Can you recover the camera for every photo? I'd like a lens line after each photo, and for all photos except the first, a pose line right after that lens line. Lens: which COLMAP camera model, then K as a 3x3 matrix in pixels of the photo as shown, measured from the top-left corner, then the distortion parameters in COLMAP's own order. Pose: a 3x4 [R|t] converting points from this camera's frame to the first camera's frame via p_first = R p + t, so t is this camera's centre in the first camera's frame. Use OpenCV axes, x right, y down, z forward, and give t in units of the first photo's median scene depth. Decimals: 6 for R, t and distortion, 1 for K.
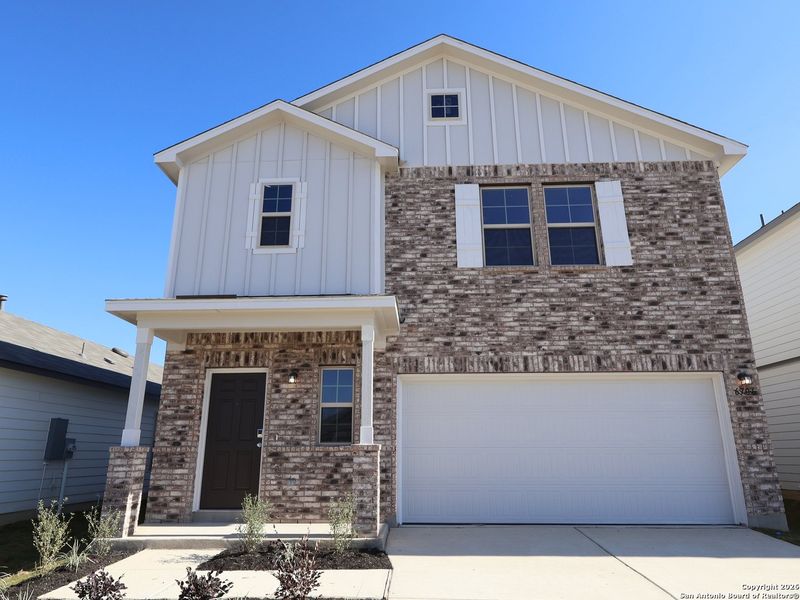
lens RADIAL K [[520.2, 0, 397.2], [0, 520.2, 297.1], [0, 0, 1]] dist [0.004549, 0.003398]
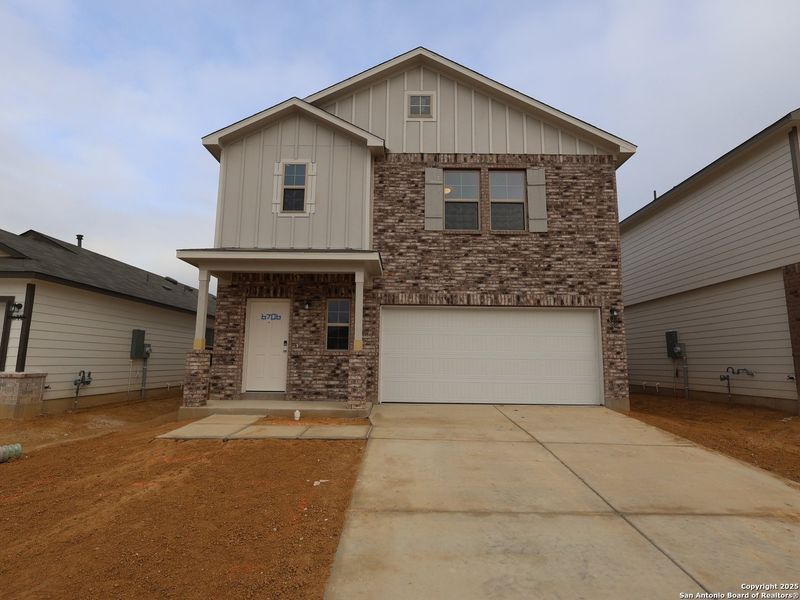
lens RADIAL K [[420.8, 0, 398.3], [0, 420.8, 303.1], [0, 0, 1]] dist [-0.000824, 0.001287]
pose [[0.999481, 0.019378, 0.025742, 0.019765], [-0.023148, 0.987590, 0.155336, -0.038496], [-0.022413, -0.155851, 0.987526, -0.153668]]
